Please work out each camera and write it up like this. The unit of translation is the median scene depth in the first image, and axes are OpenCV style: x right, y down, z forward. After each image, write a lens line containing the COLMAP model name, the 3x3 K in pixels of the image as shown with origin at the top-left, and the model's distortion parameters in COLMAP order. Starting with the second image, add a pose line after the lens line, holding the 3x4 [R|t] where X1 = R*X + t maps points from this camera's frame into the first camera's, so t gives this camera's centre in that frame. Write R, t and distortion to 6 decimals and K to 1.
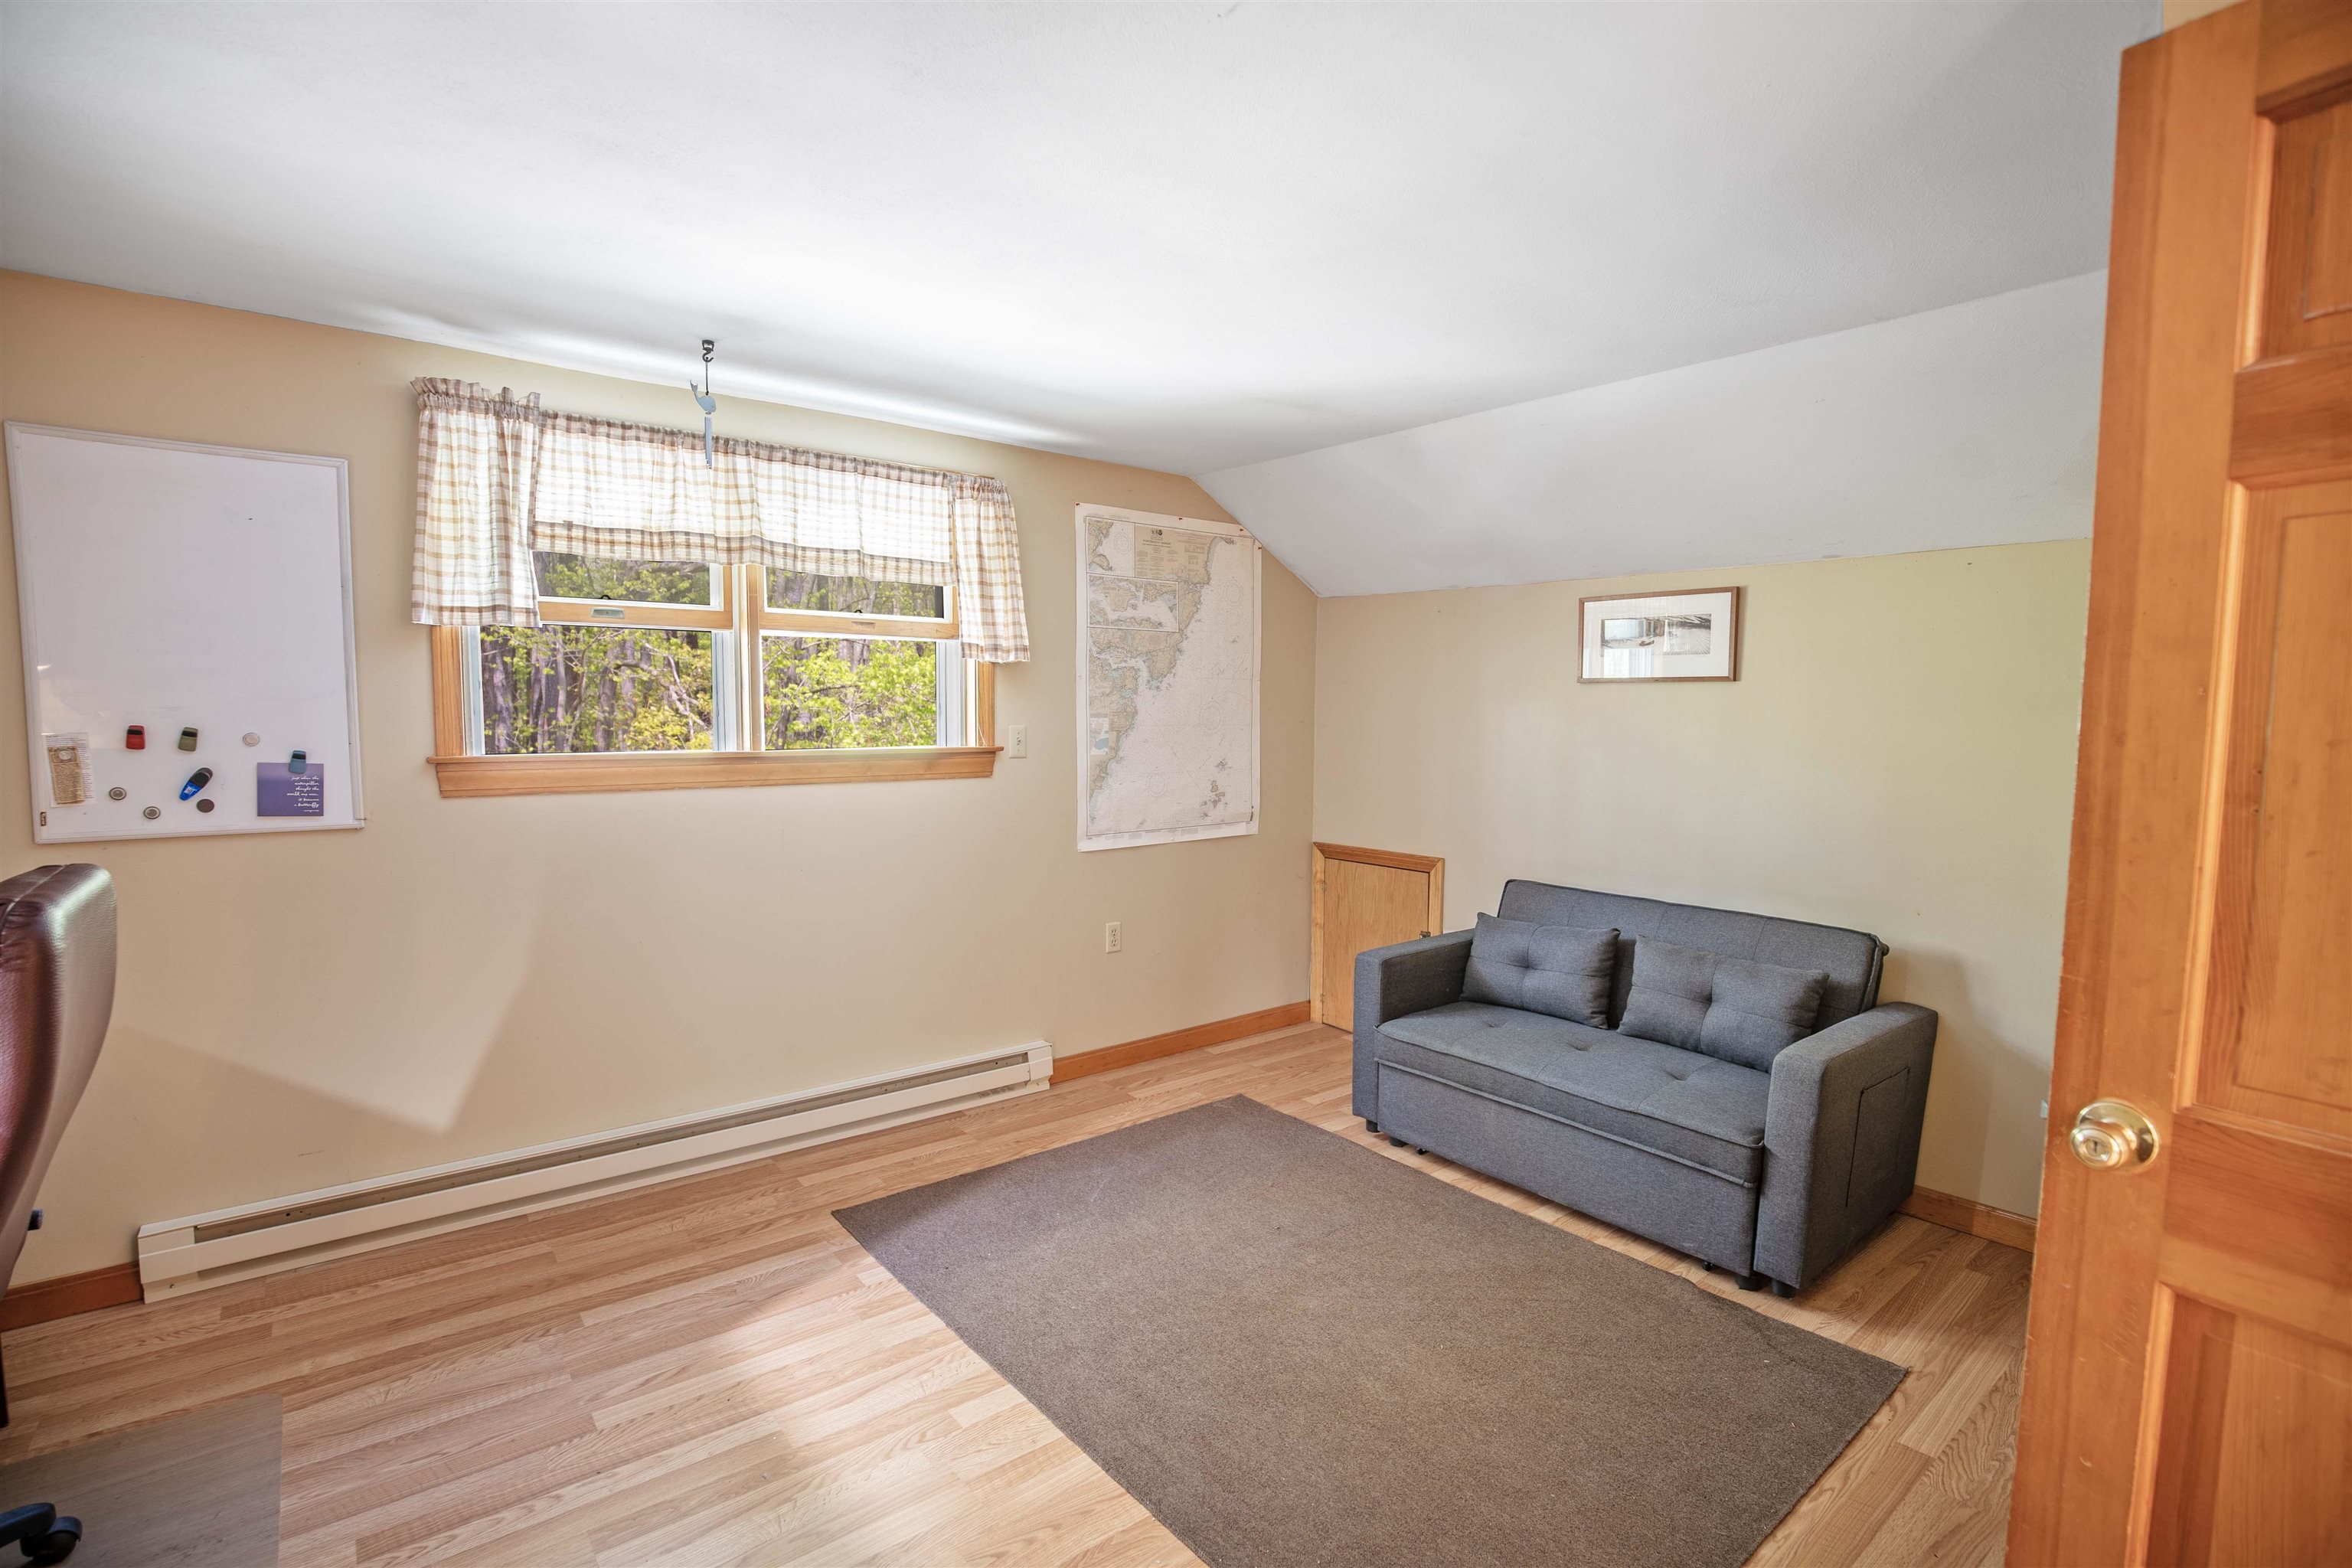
lens RADIAL K [[1083.7, 0, 1175.8], [0, 1083.7, 800.1], [0, 0, 1]] dist [-0.028352, 0.001578]
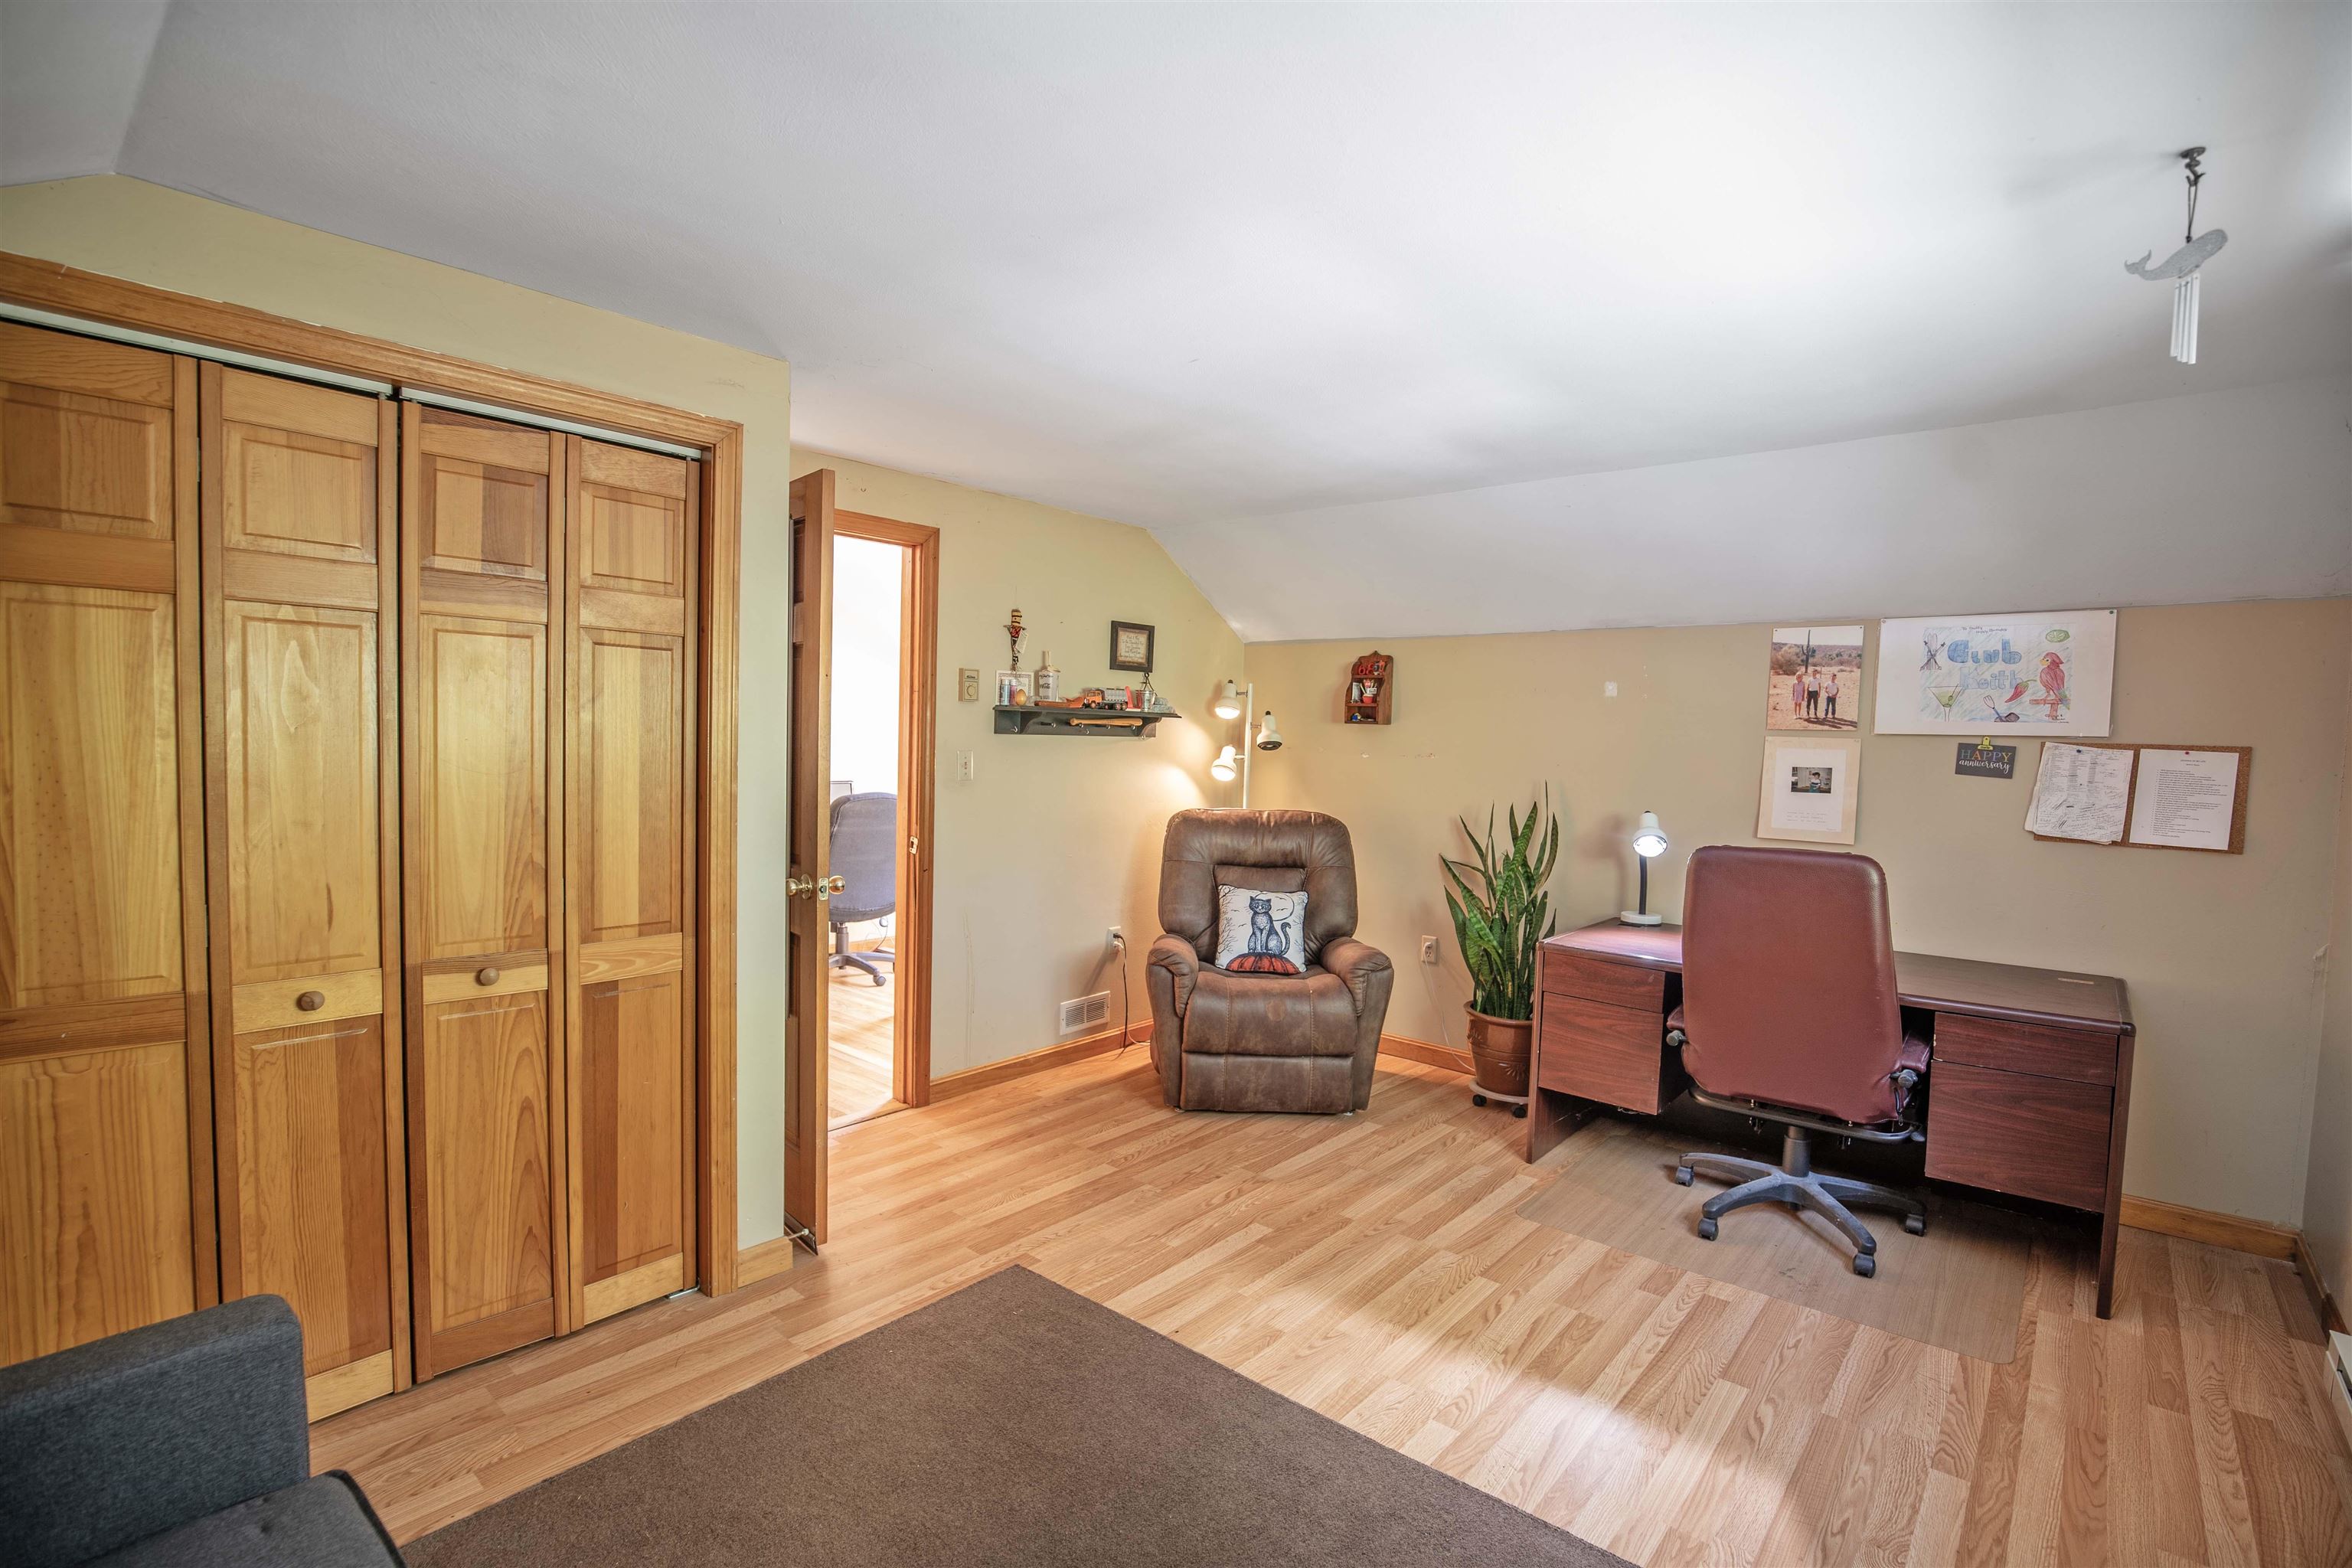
lens RADIAL K [[1083.7, 0, 1175.8], [0, 1083.7, 800.1], [0, 0, 1]] dist [-0.028352, 0.001578]
pose [[-0.982335, -0.027694, -0.185068, 0.172838], [-0.053418, 0.989337, 0.135494, -0.100145], [0.179342, 0.142986, -0.973340, 1.233681]]
